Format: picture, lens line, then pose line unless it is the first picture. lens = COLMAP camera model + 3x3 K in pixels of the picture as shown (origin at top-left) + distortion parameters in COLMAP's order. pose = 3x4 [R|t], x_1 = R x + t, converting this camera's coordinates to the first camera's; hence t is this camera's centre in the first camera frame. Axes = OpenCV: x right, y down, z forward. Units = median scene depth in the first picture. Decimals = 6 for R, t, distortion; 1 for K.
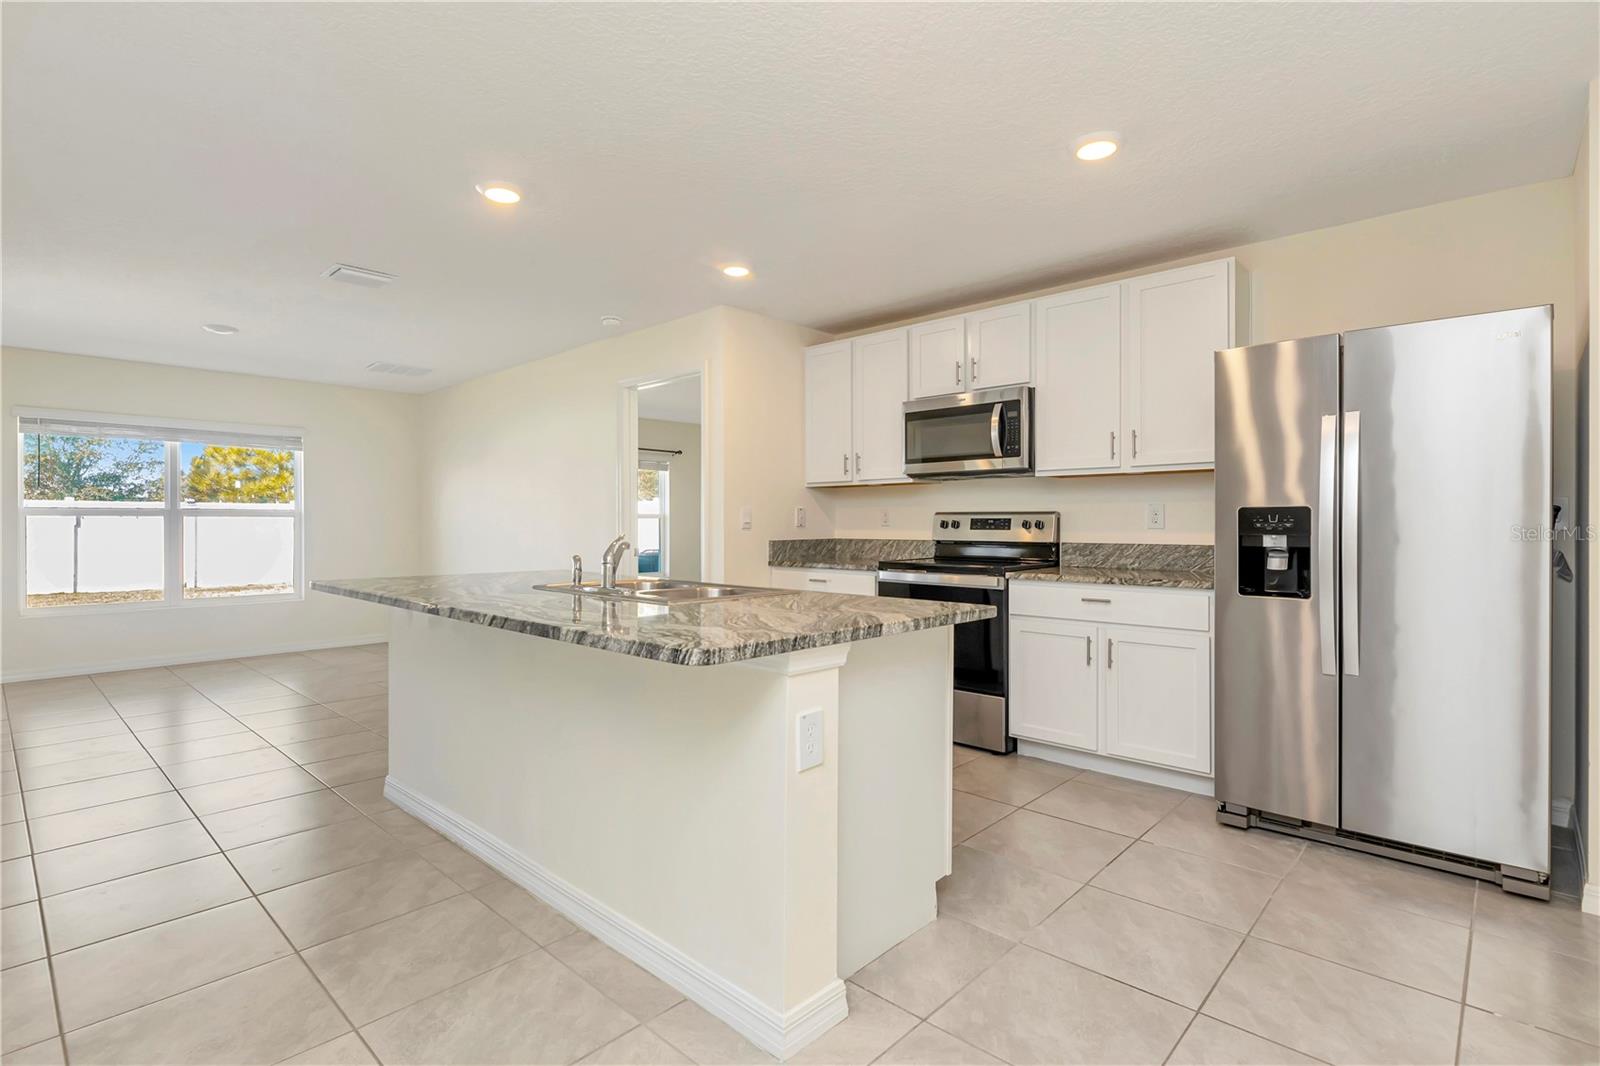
lens RADIAL K [[798.9, 0, 800.0], [0, 798.9, 533.0], [0, 0, 1]] dist [-0.000951, -0.000091]
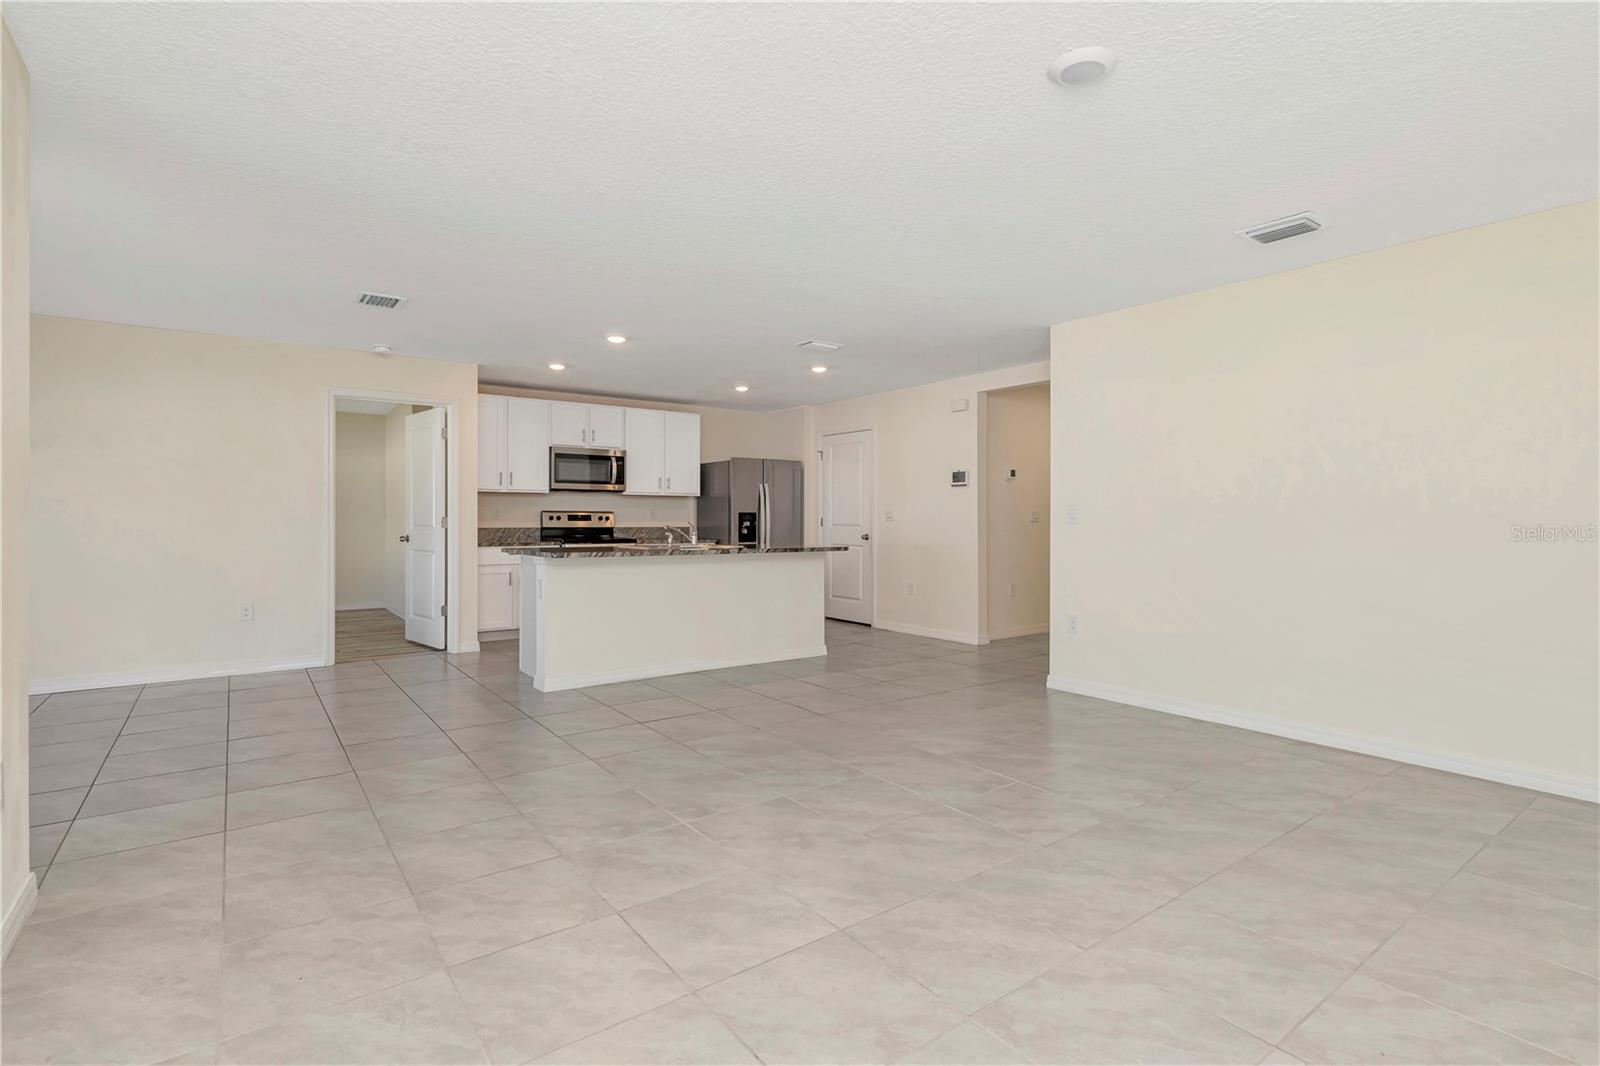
lens RADIAL K [[761.1, 0, 800.0], [0, 761.1, 521.8], [0, 0, 1]] dist [-0.000418, -0.000093]
pose [[0.171247, -0.001292, 0.985227, -1.364160], [0.009362, 0.999956, -0.000316, 0.002851], [-0.985184, 0.009278, 0.171251, 0.202351]]
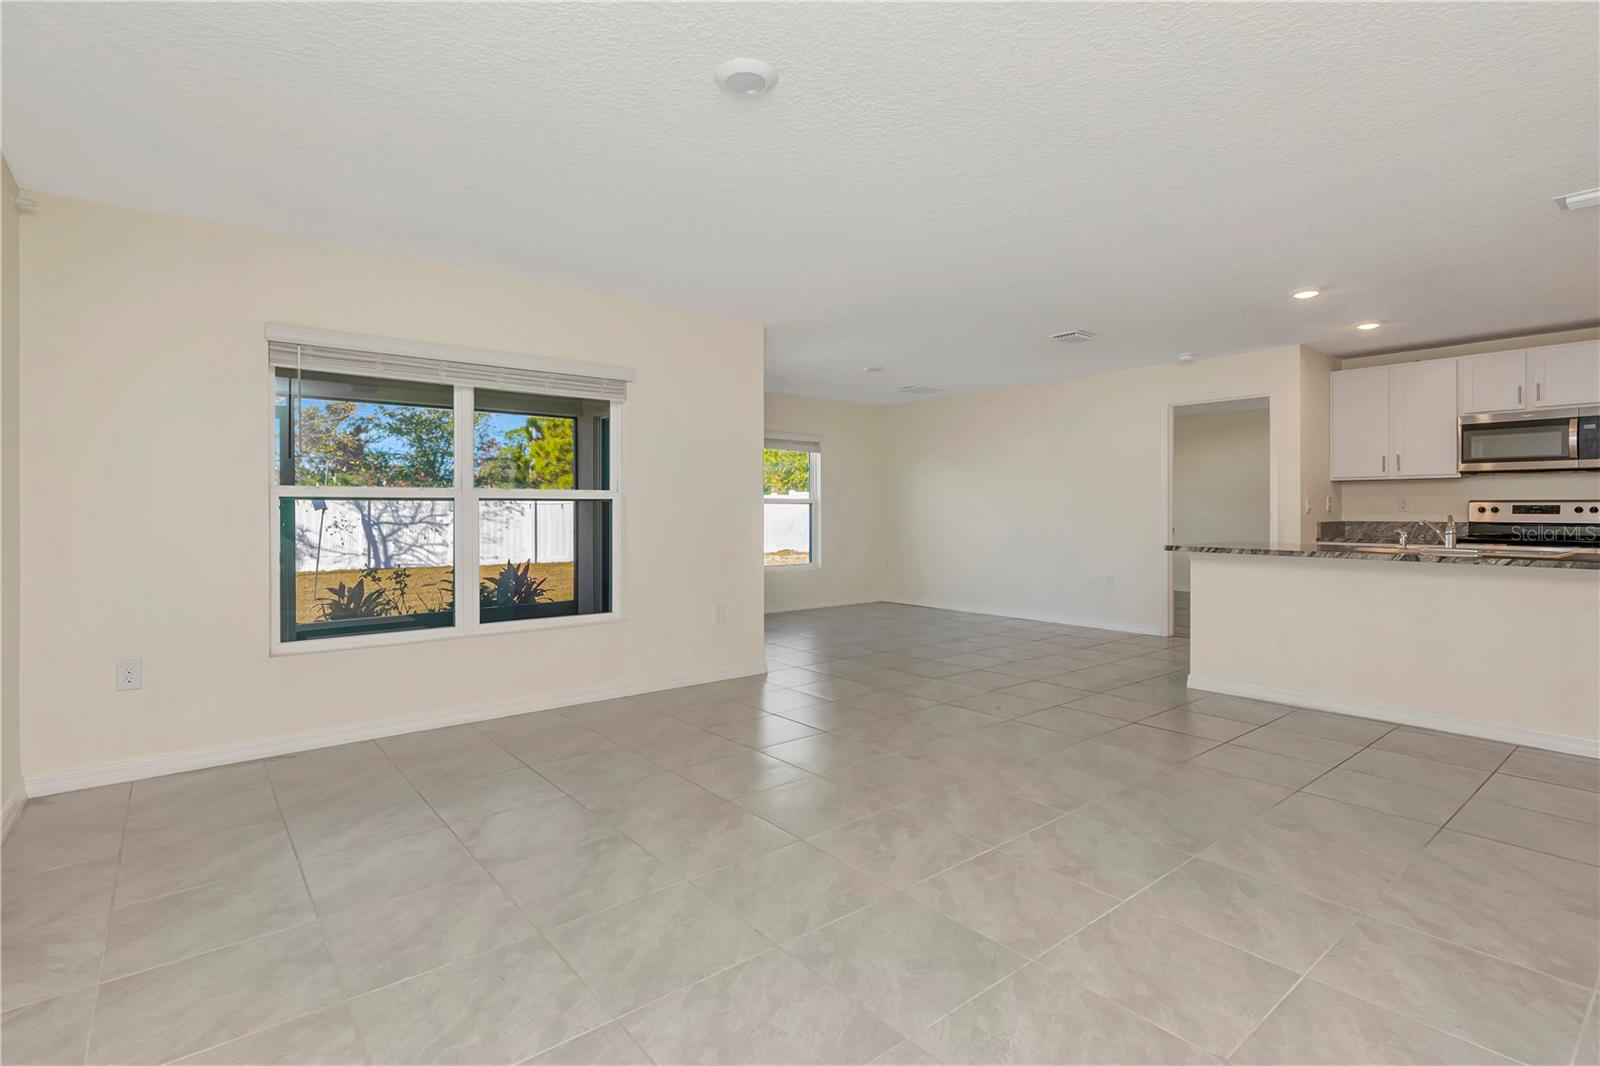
lens RADIAL K [[768.5, 0, 797.5], [0, 768.5, 514.5], [0, 0, 1]] dist [-0.002610, -0.000635]
pose [[0.991342, 0.002833, -0.131276, -0.769323], [-0.003693, 0.999973, -0.006305, 0.008782], [0.131255, 0.006735, 0.991326, -0.379277]]
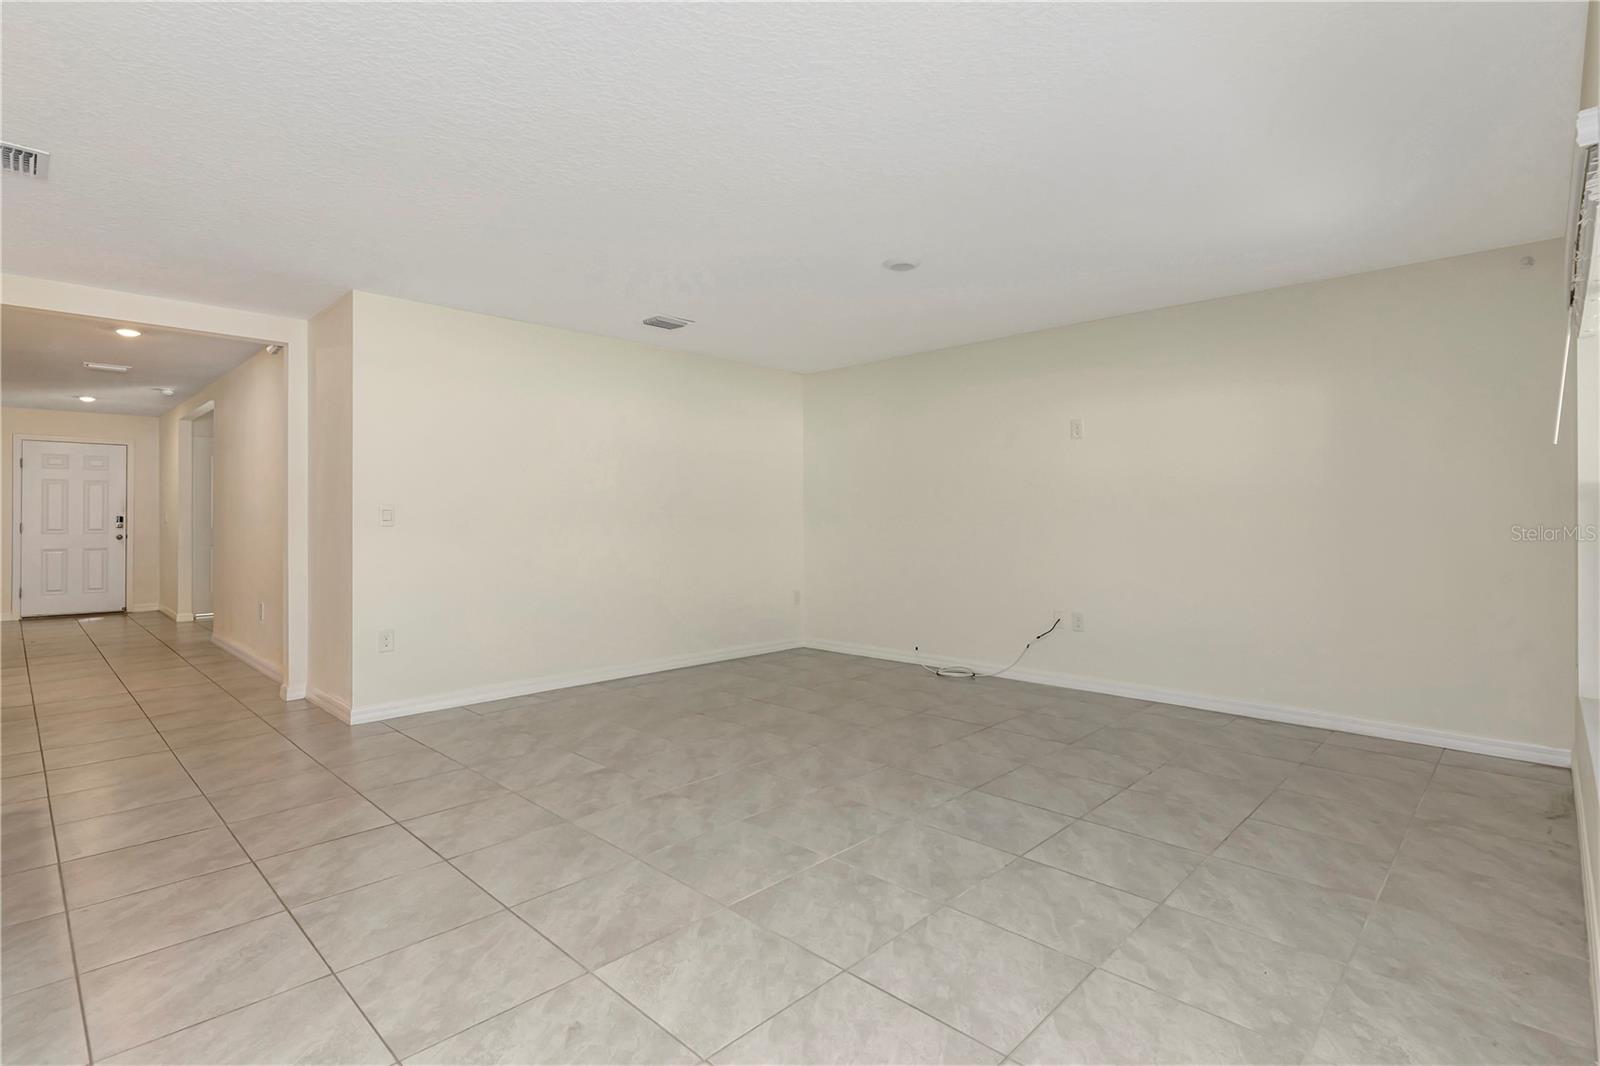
lens RADIAL K [[777.1, 0, 794.9], [0, 777.1, 517.9], [0, 0, 1]] dist [-0.003731, -0.000954]
pose [[-0.999915, 0.006832, 0.011130, -0.757841], [0.006975, 0.999893, 0.012874, -0.010777], [-0.011041, 0.012951, -0.999855, 0.966083]]
